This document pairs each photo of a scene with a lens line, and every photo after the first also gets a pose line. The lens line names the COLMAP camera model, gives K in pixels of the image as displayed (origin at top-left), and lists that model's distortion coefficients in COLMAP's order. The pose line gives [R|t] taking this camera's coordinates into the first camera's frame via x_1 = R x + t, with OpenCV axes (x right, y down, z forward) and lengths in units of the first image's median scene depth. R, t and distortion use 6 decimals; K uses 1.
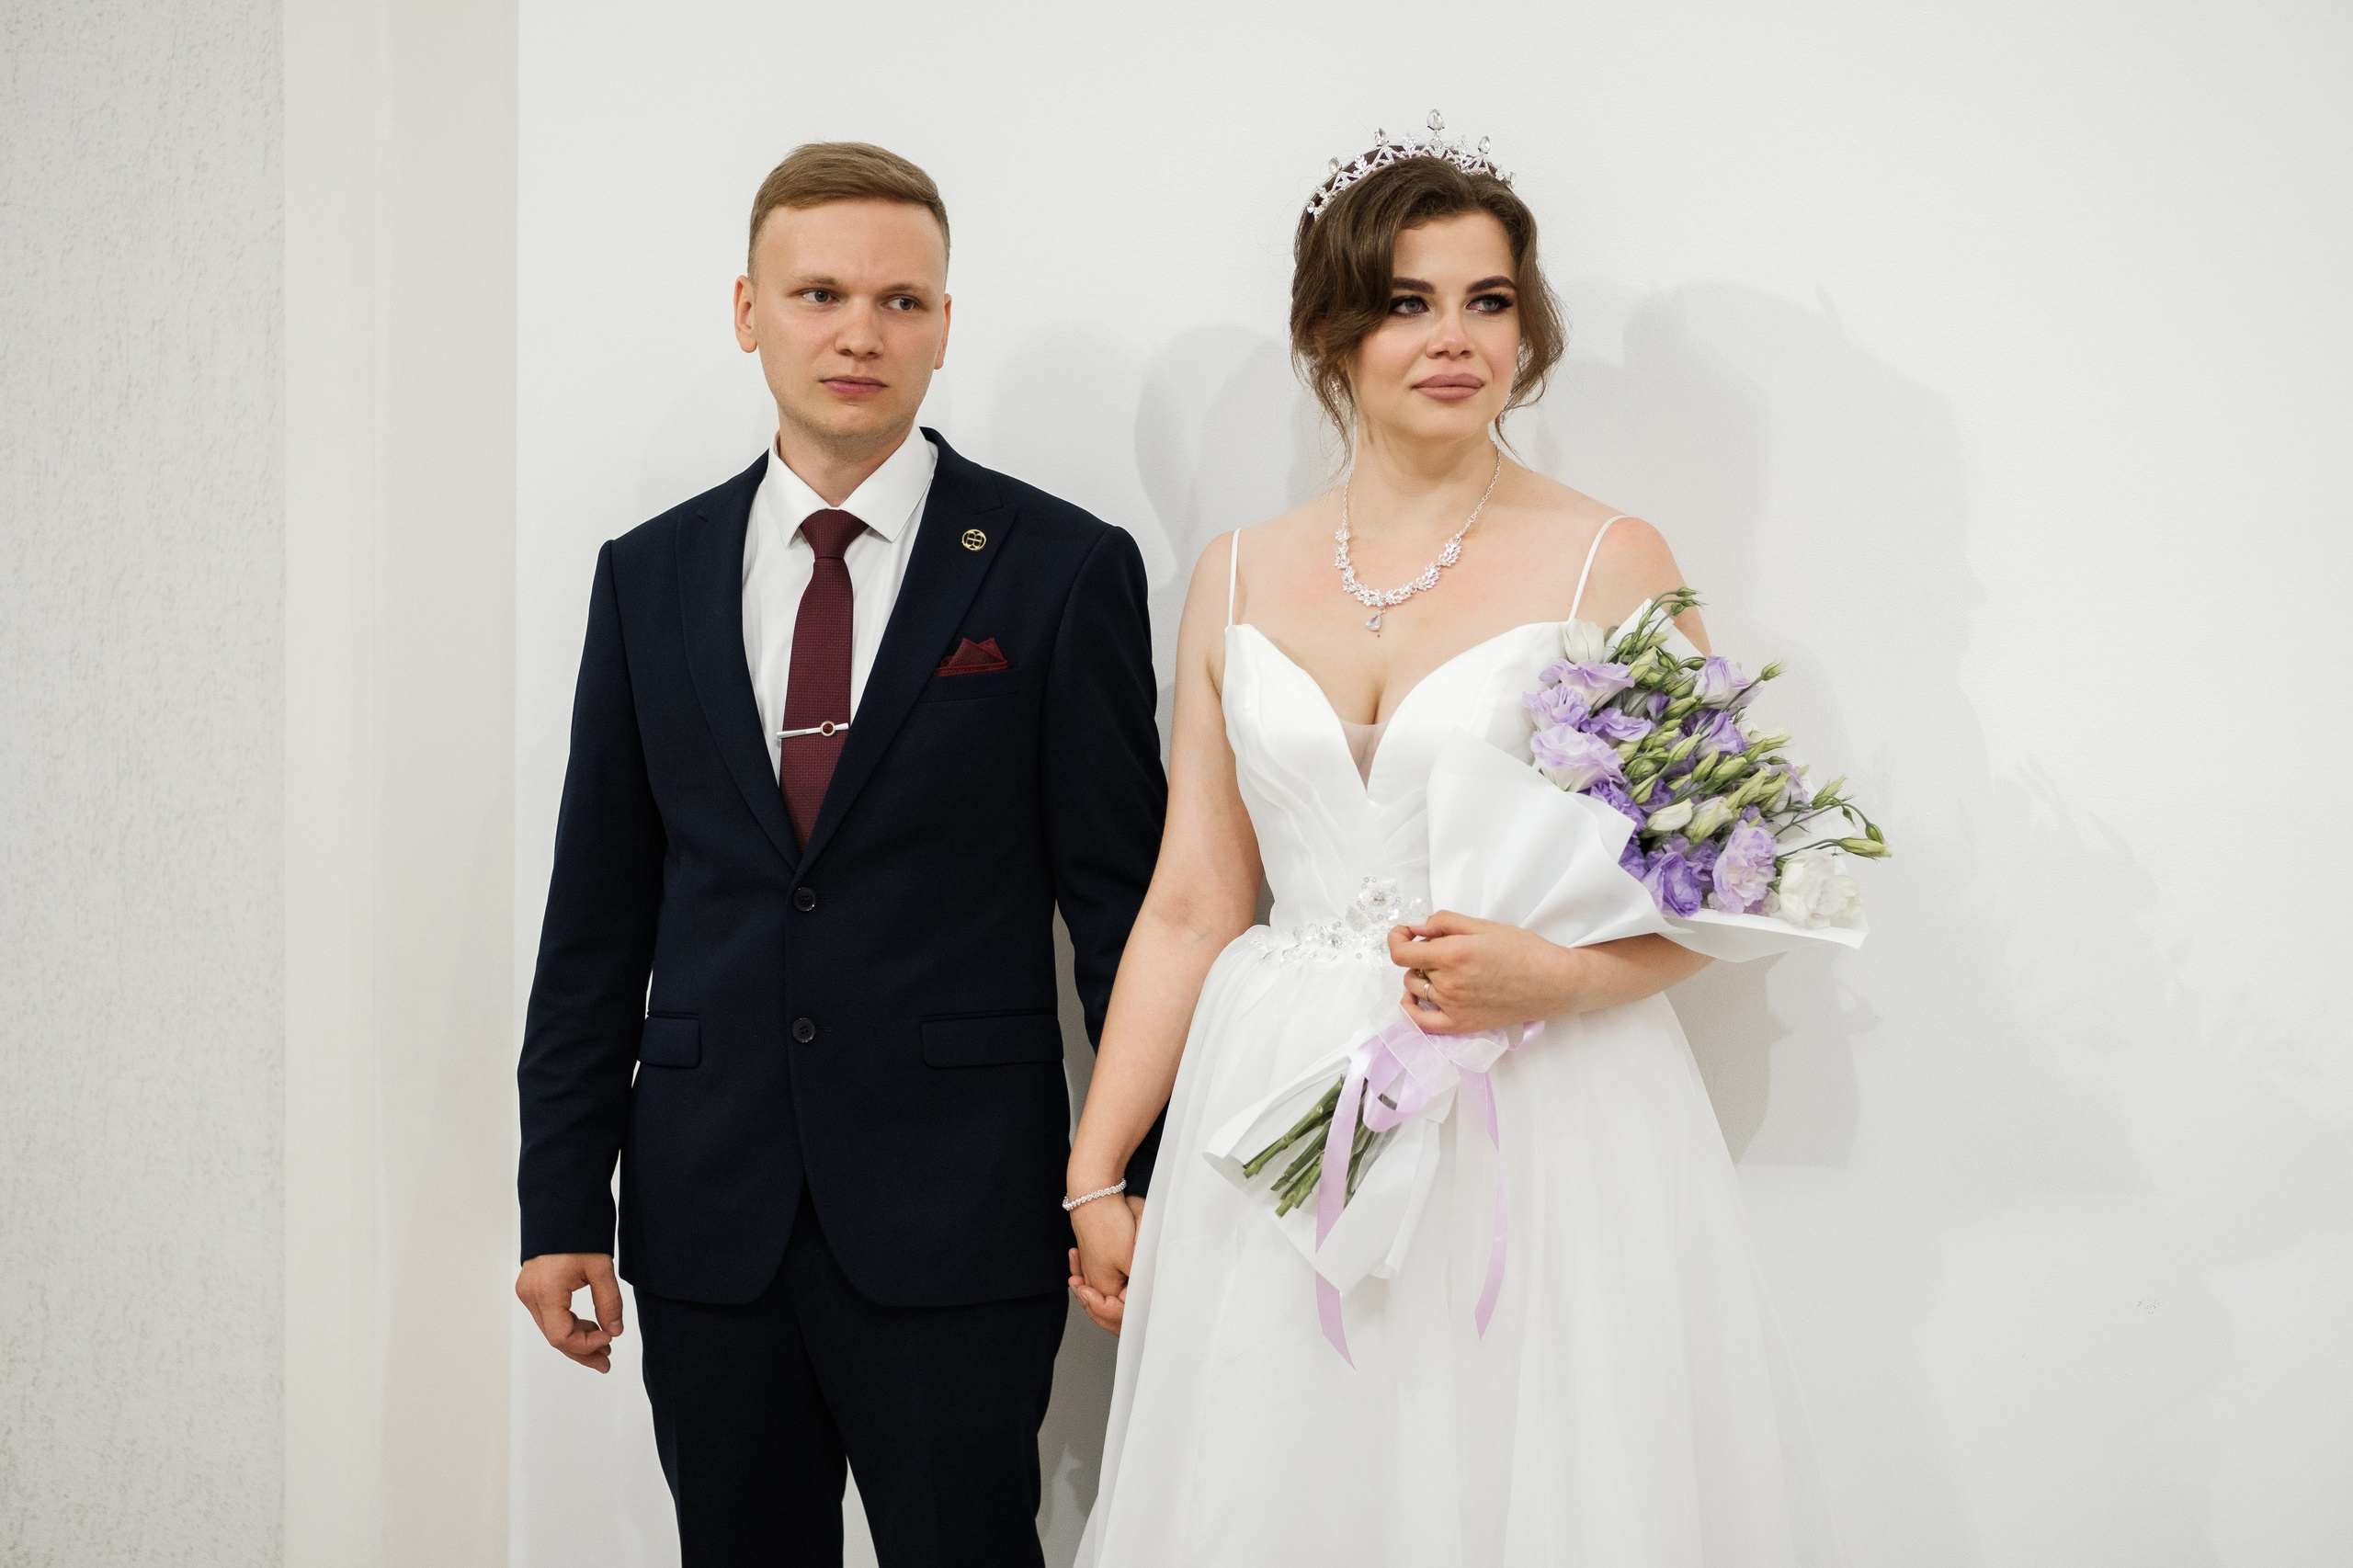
lens RADIAL K [[5030.0, 0, 1178.4], [0, 5030.0, 770.1], [0, 0, 1]] dist [0.344605, 0.000000]
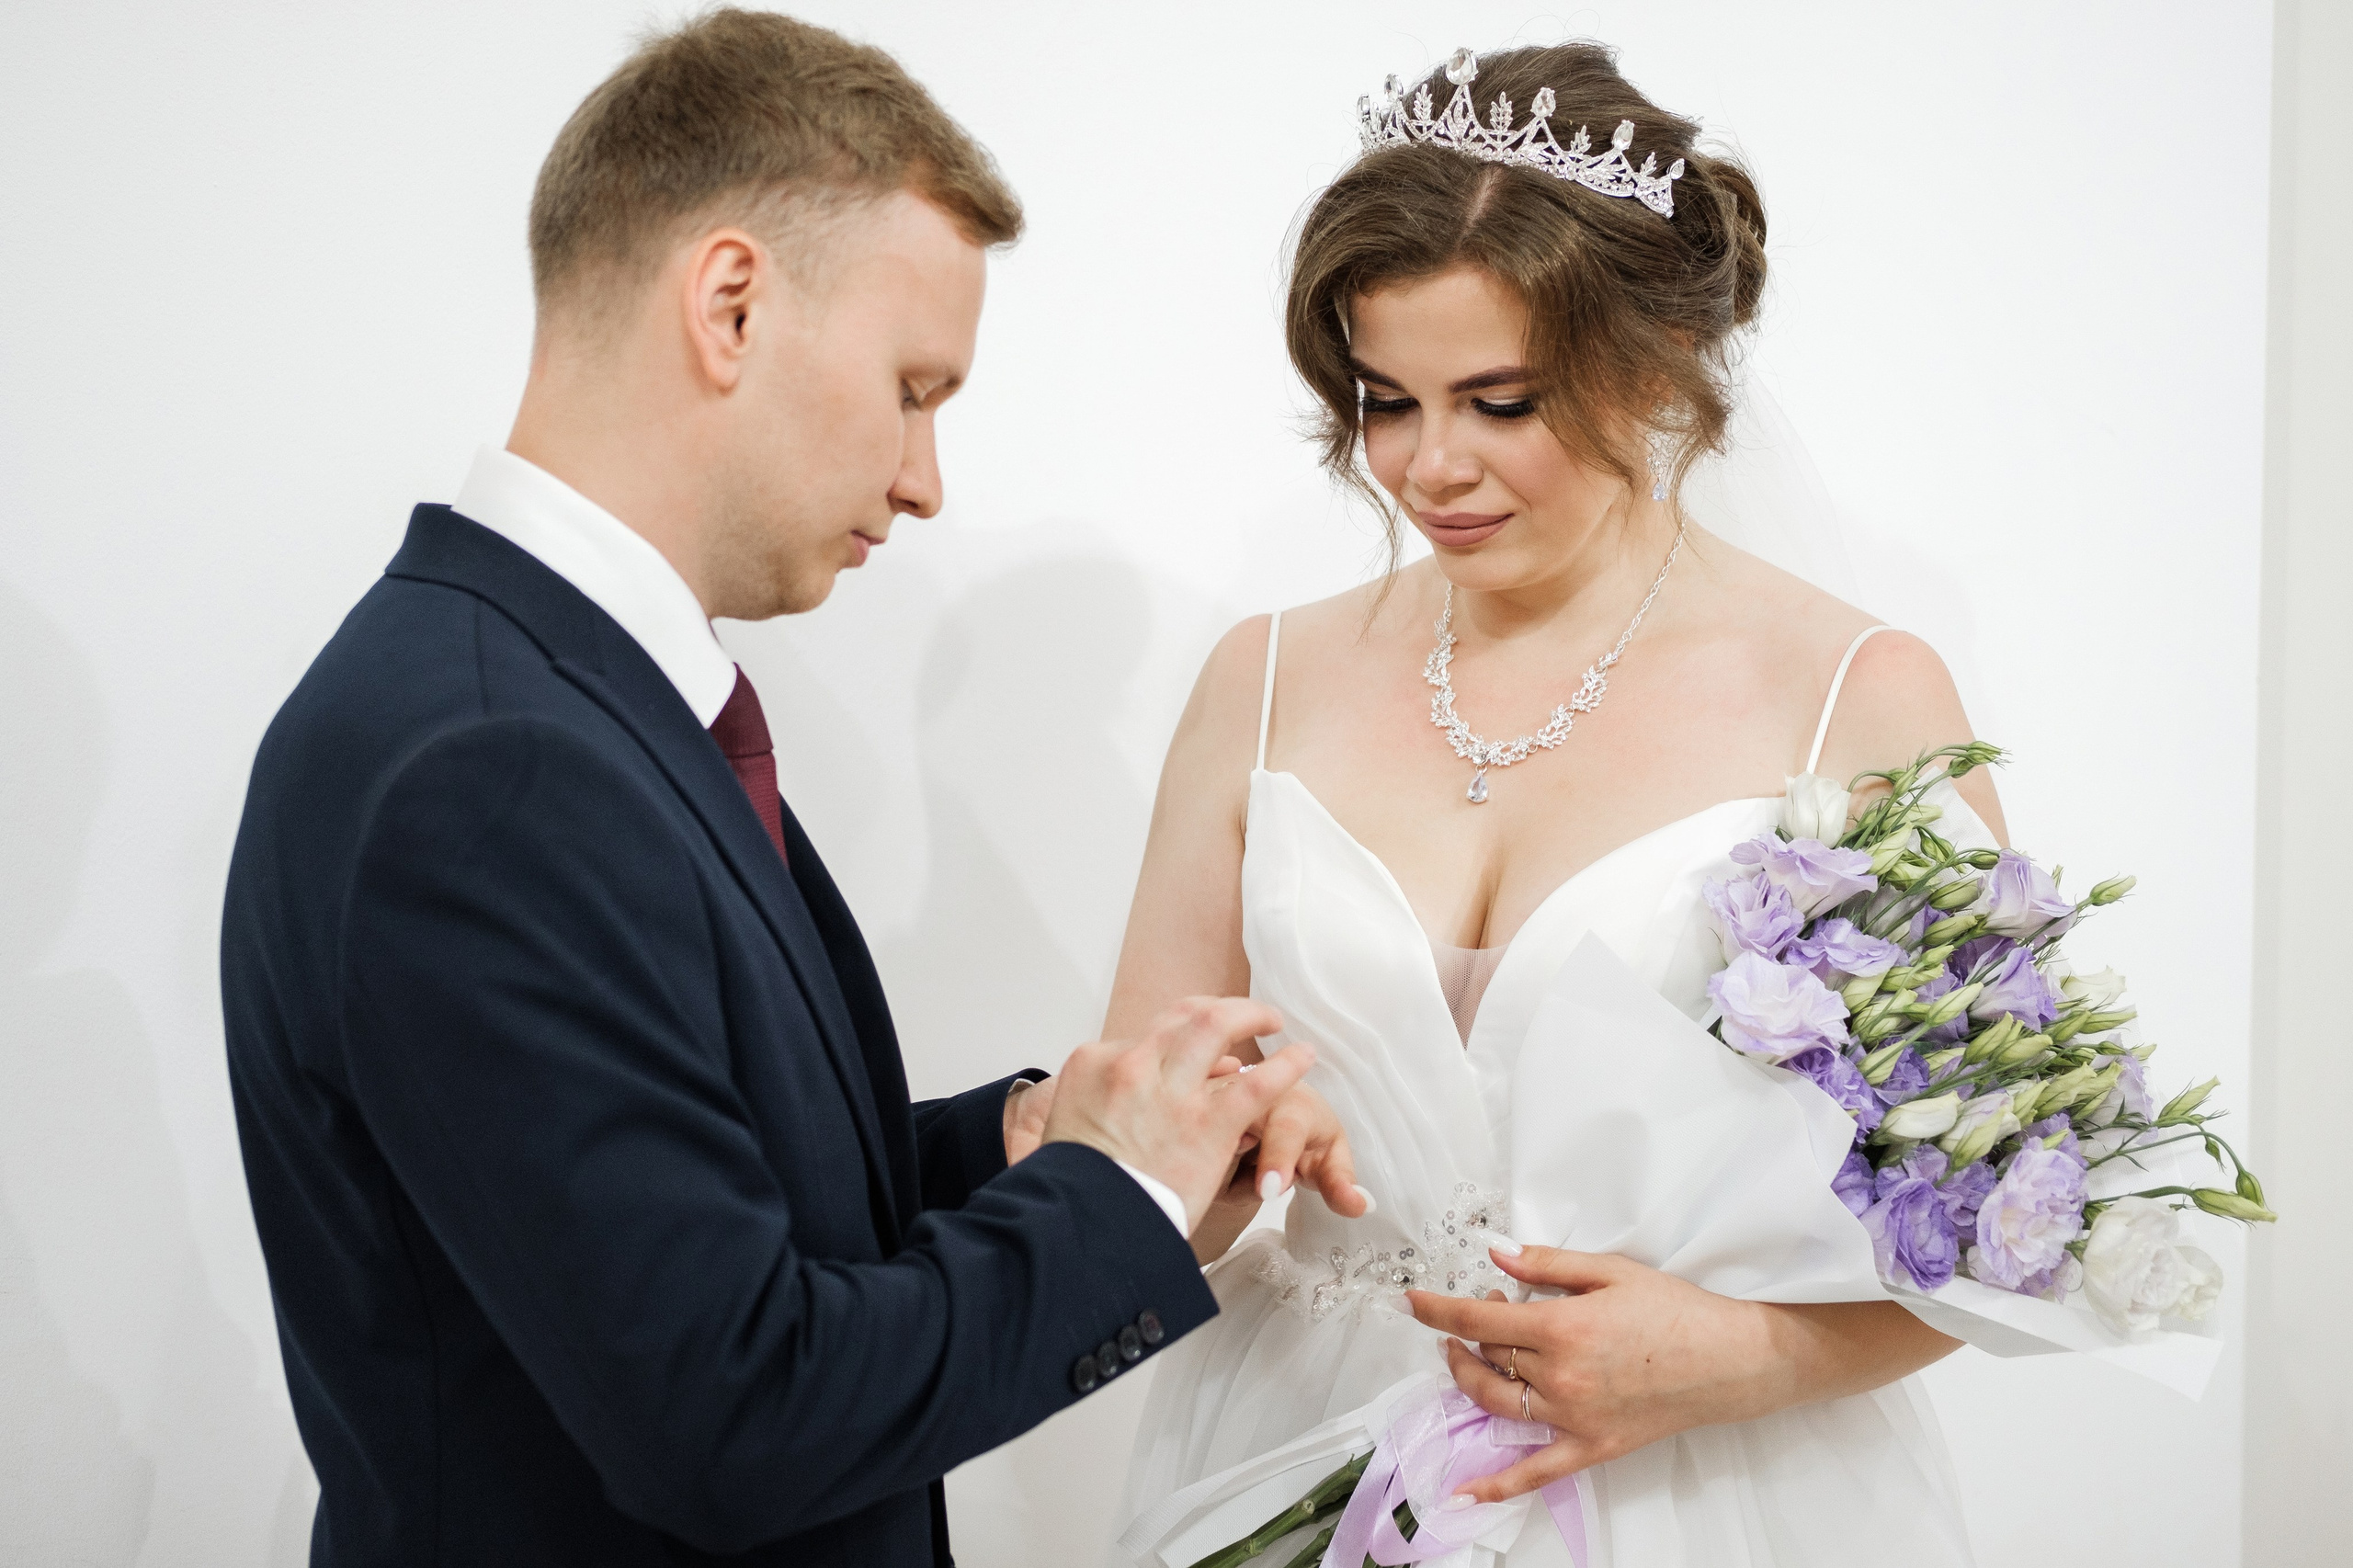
lens RADIAL K [[5030.0, 0, 1175.2], [0, 5030.0, 785.4], [0, 0, 1]] dist [0.344605, 0.000000]
pose [[0.993415, 0.096864, -0.061184, 0.041506], [-0.100886, 0.992675, -0.066476, 0.019382], [0.054297, 0.072211, 0.995910, 0.378902]]
